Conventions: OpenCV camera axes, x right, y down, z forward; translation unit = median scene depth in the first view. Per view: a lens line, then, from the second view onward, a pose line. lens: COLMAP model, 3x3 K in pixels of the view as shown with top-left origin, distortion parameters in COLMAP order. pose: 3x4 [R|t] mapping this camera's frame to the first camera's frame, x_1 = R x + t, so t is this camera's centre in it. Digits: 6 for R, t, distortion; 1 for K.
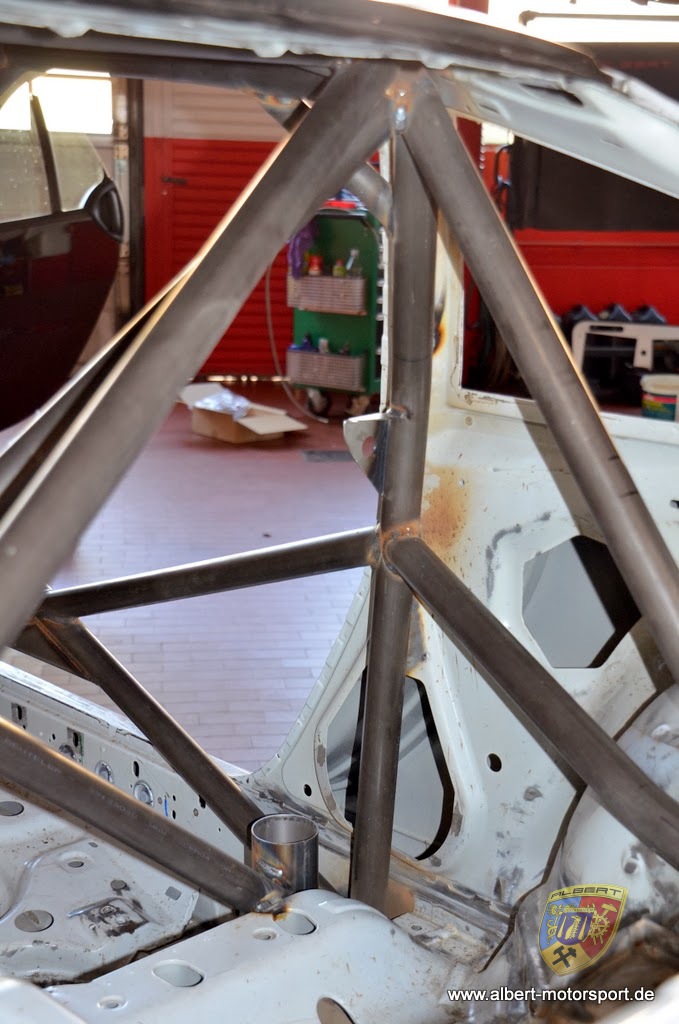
lens RADIAL K [[1674.5, 0, 338.2], [0, 1674.5, 512.9], [0, 0, 1]] dist [0.289237, 0.000000]
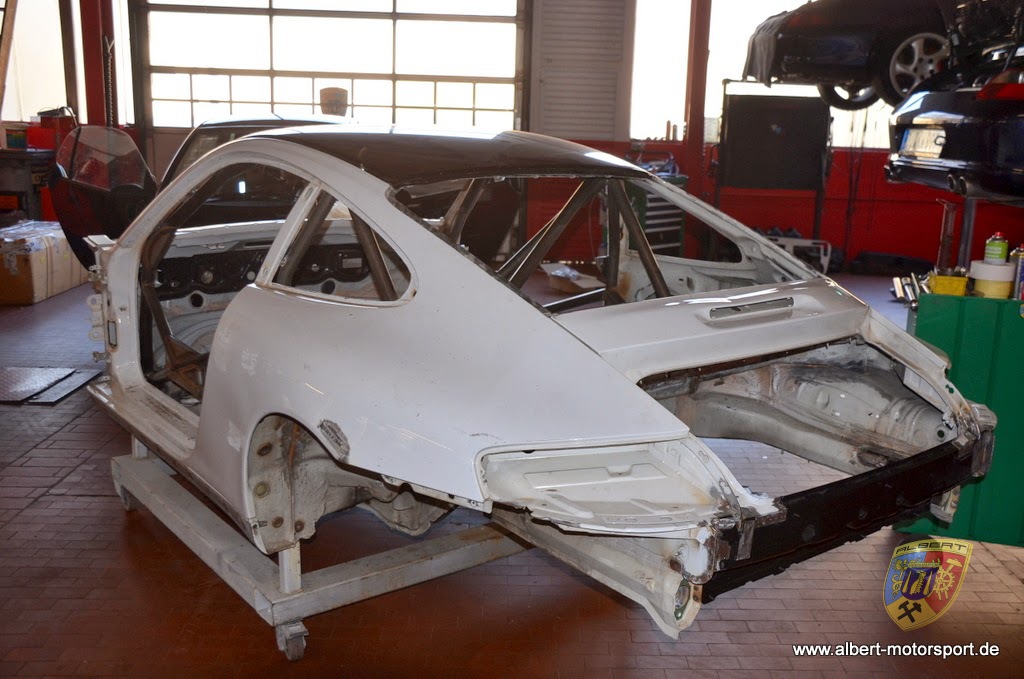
lens RADIAL K [[1082.6, 0, 511.8], [0, 1082.6, 338.7], [0, 0, 1]] dist [-0.012599, 0.000000]
pose [[0.992676, 0.026869, -0.117781, 0.020530], [-0.028718, 0.999489, -0.014027, 0.030954], [0.117343, 0.017307, 0.992941, -0.263537]]
